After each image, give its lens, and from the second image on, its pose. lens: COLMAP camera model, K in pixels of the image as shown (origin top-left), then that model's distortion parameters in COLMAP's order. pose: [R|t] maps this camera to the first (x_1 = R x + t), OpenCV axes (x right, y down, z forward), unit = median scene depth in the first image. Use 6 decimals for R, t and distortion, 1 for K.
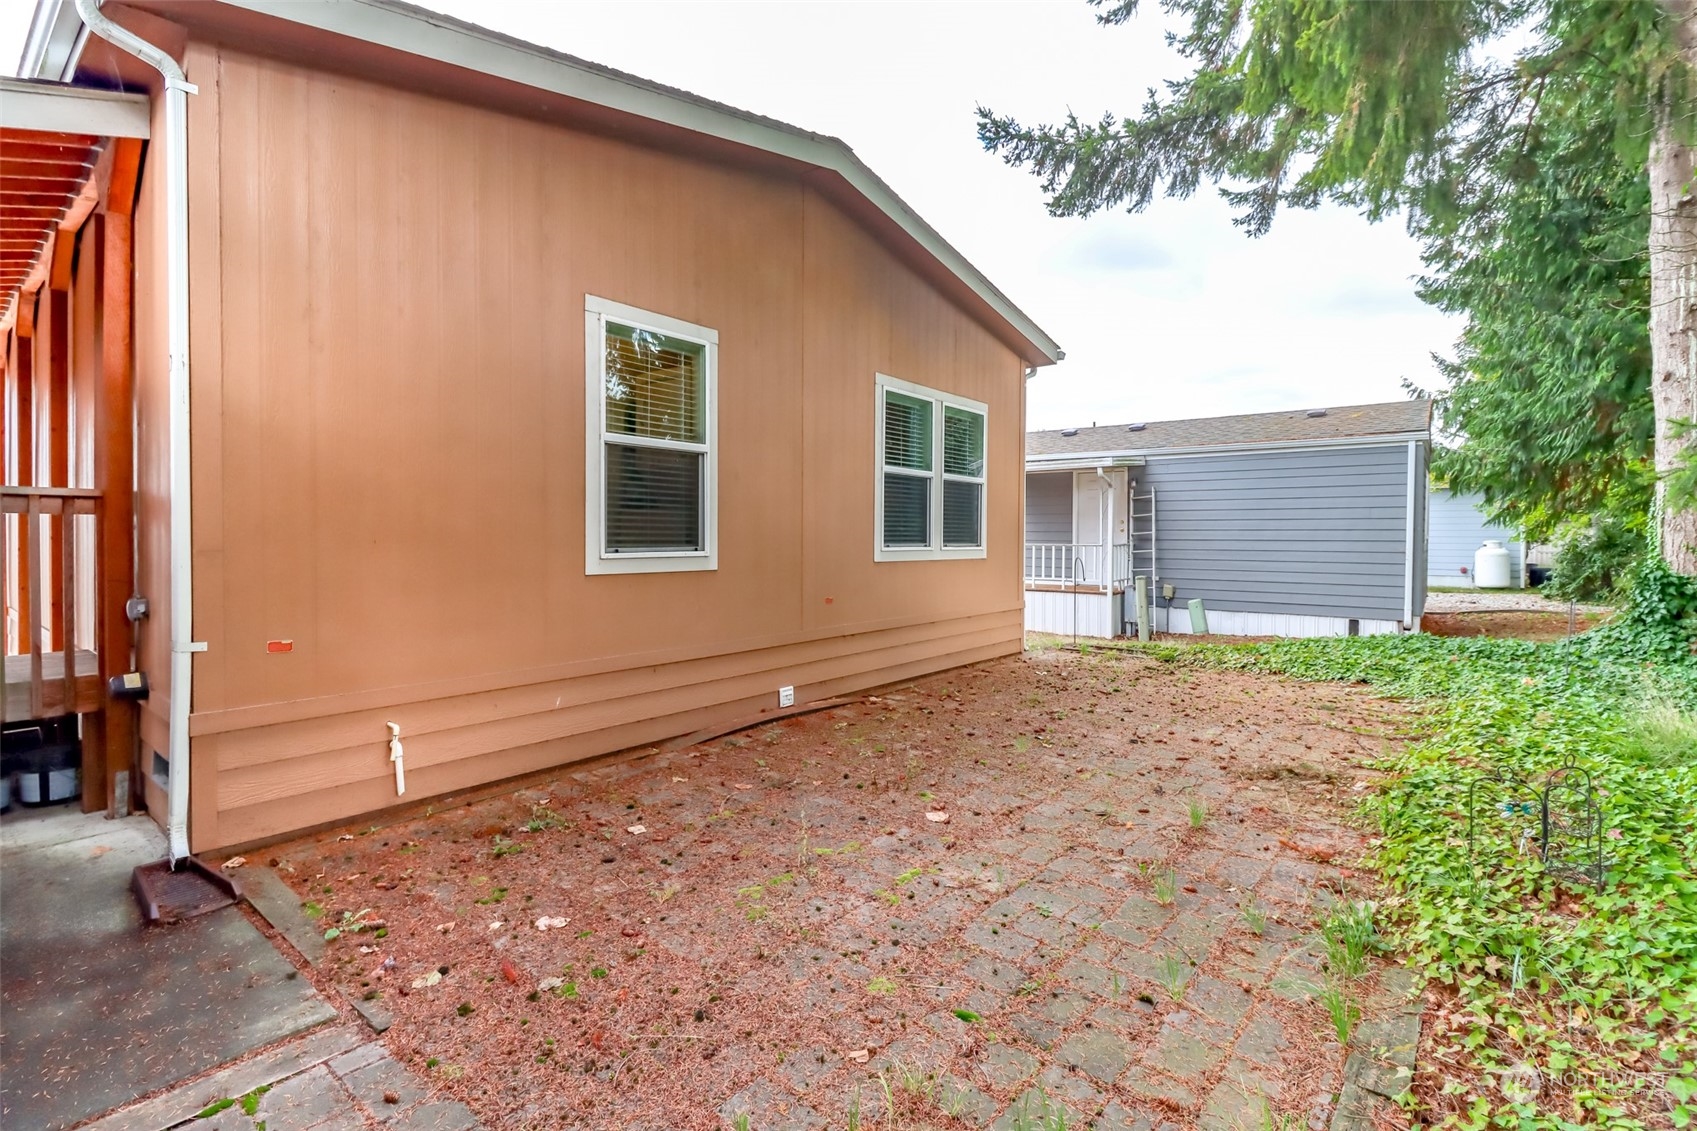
lens RADIAL K [[774.1, 0, 848.1], [0, 774.1, 551.8], [0, 0, 1]] dist [0.011023, -0.003657]
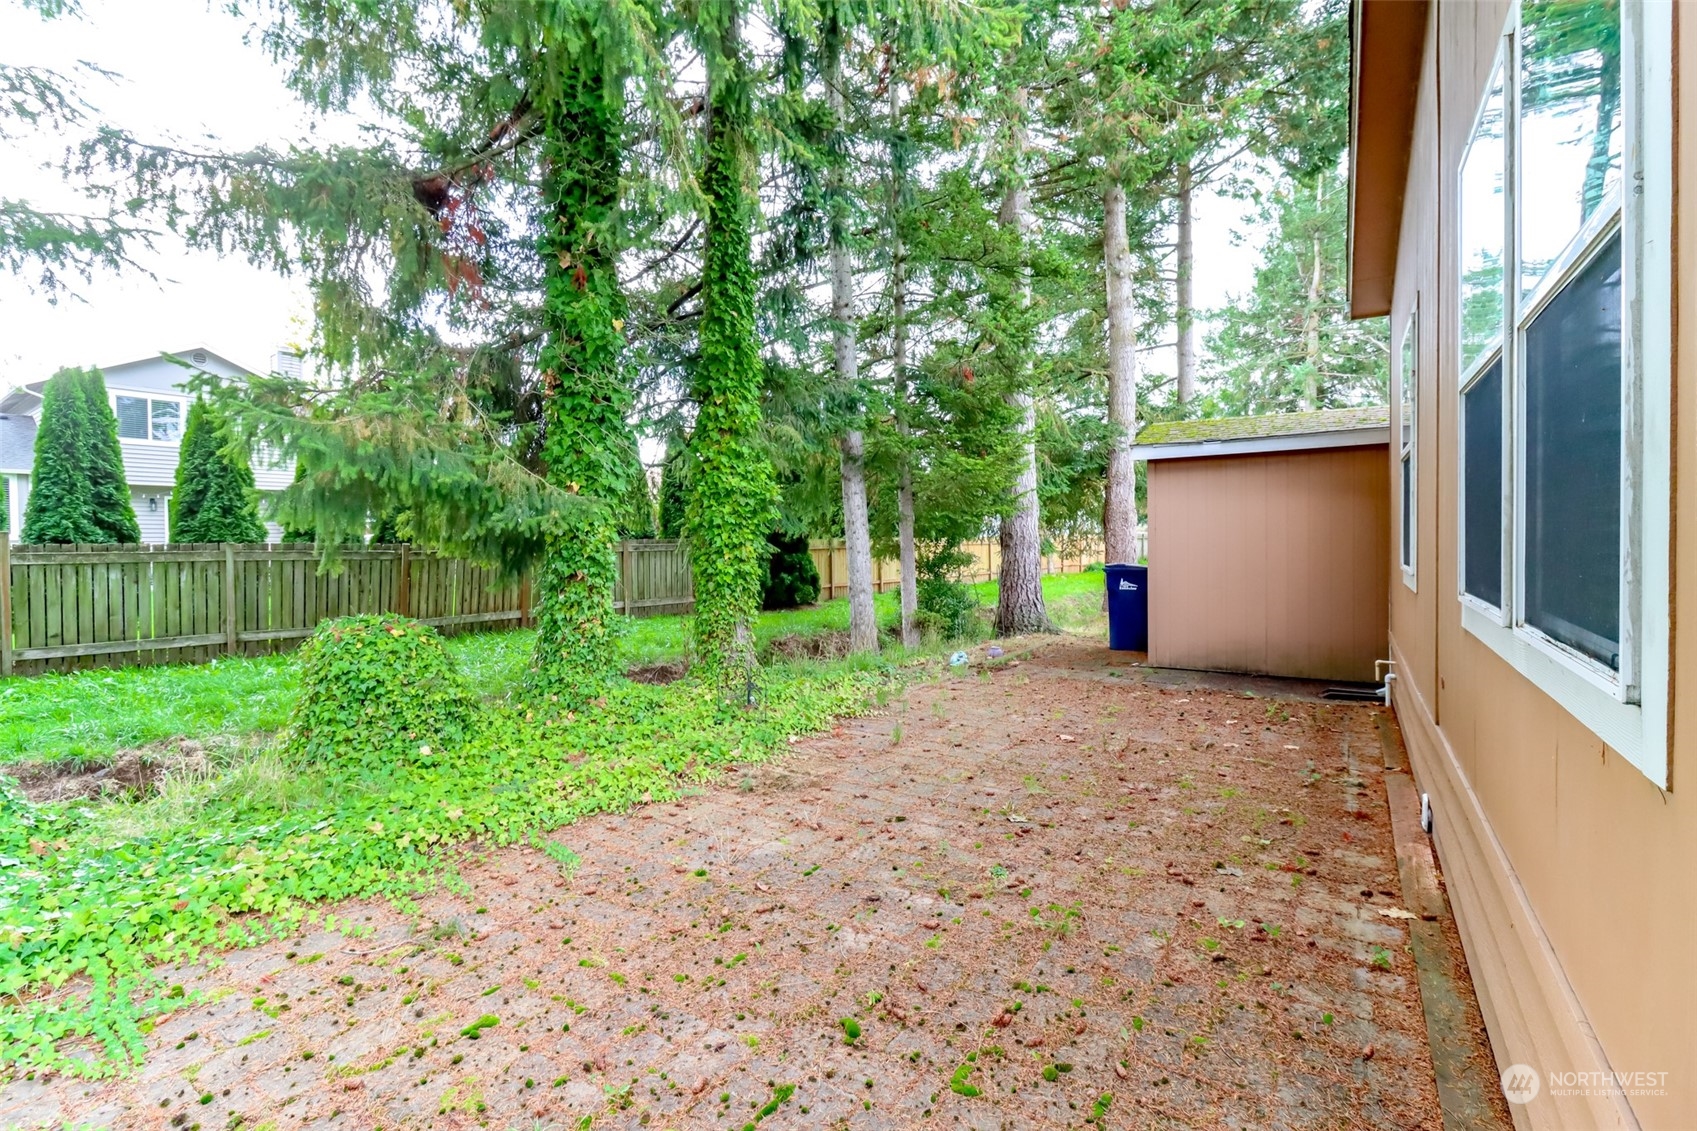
lens RADIAL K [[774.1, 0, 850.6], [0, 774.1, 537.4], [0, 0, 1]] dist [0.011023, -0.003657]
pose [[-0.993060, 0.004736, -0.117516, 0.514072], [0.002179, 0.999758, 0.021879, -0.053619], [0.117592, 0.021471, -0.992830, 1.785215]]
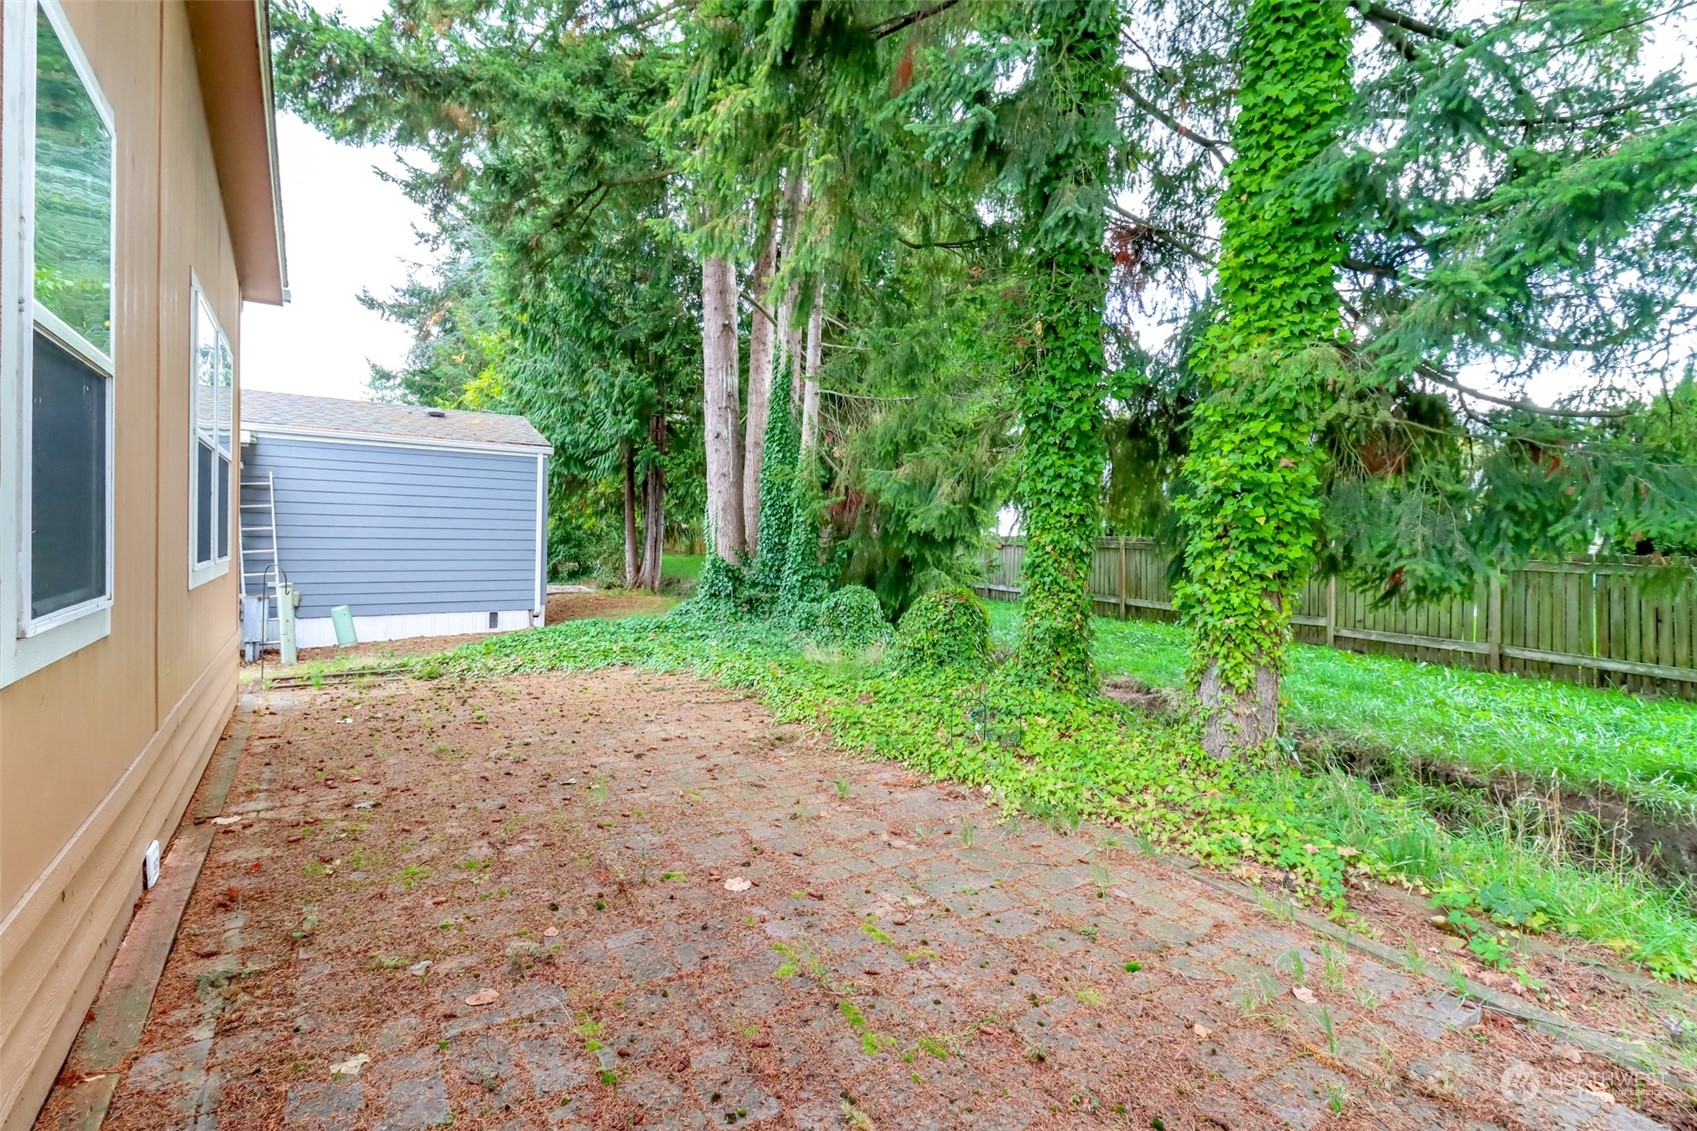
lens RADIAL K [[774.1, 0, 840.8], [0, 774.1, 534.2], [0, 0, 1]] dist [0.011023, -0.003657]
pose [[0.300090, 0.004109, 0.953902, -0.499169], [0.002728, 0.999983, -0.005166, -0.031021], [-0.953907, 0.004152, 0.300074, 0.468052]]
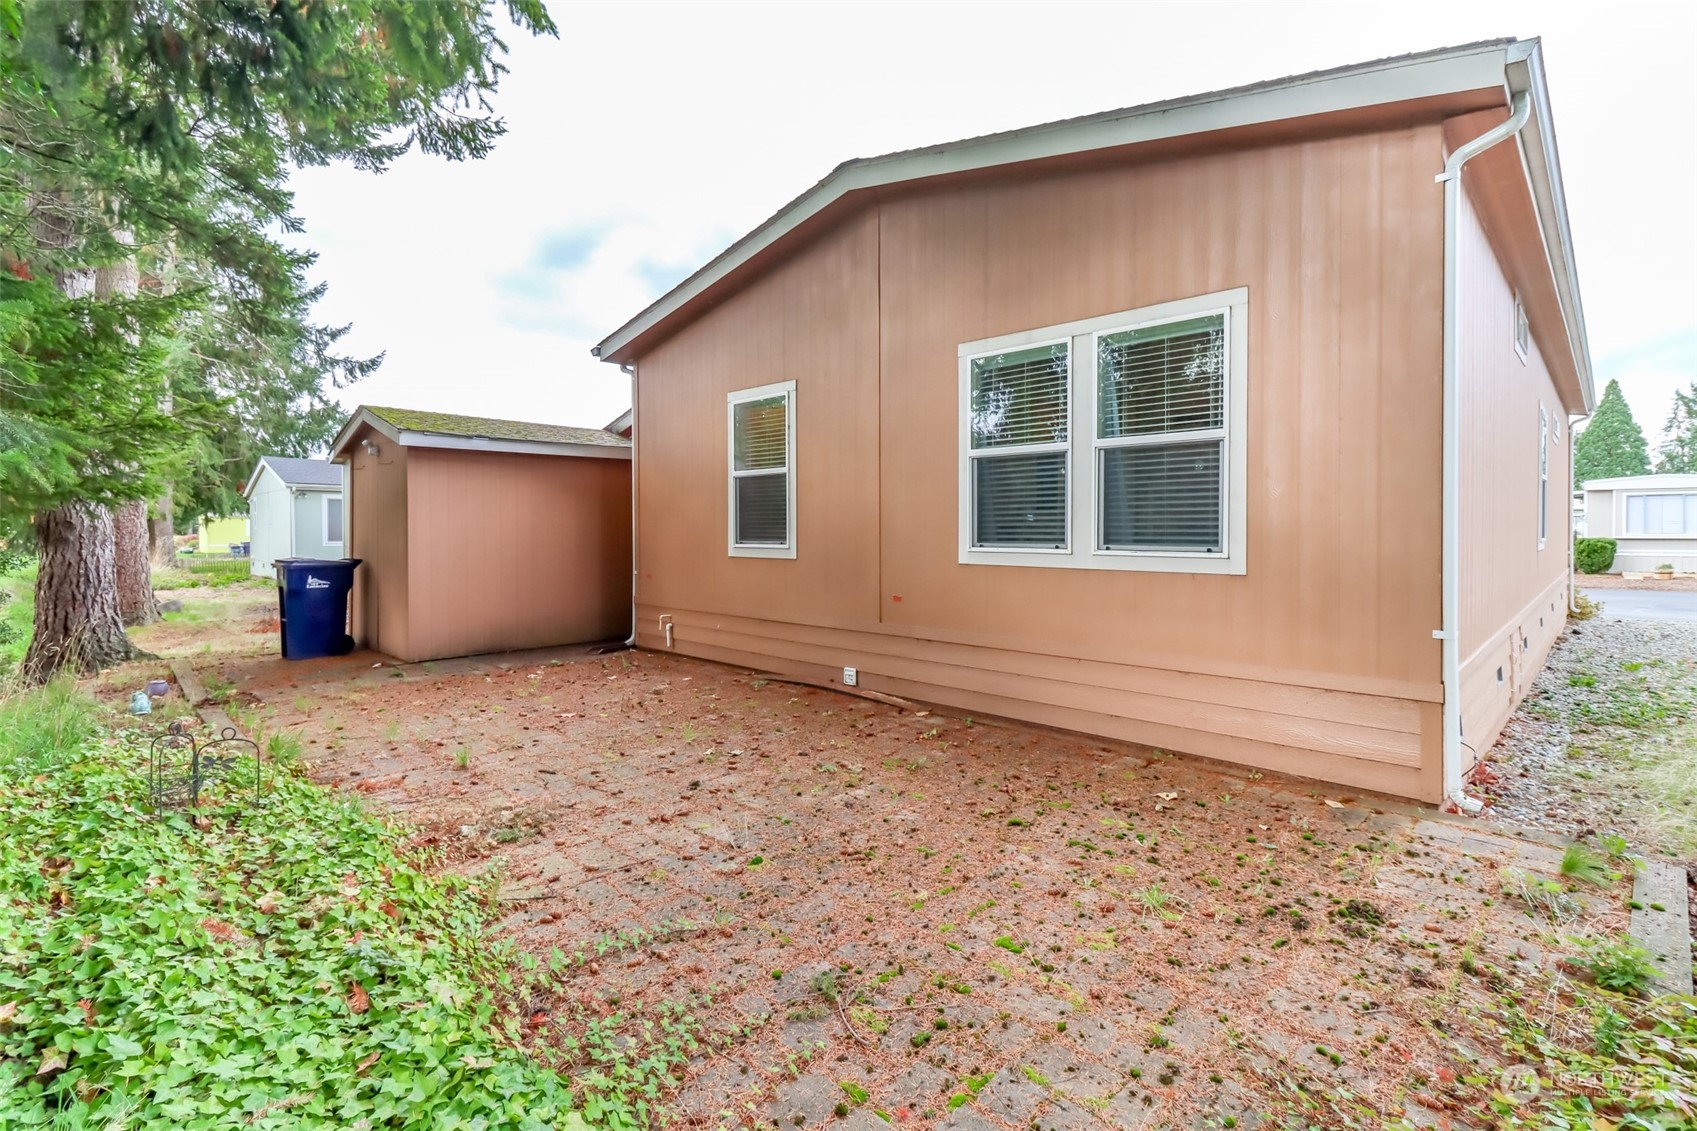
lens RADIAL K [[774.1, 0, 852.5], [0, 774.1, 547.2], [0, 0, 1]] dist [0.011023, -0.003657]
pose [[-0.083019, 0.015123, -0.996433, 1.186639], [-0.022197, 0.999609, 0.017021, -0.022675], [0.996301, 0.023531, -0.082651, 1.245518]]
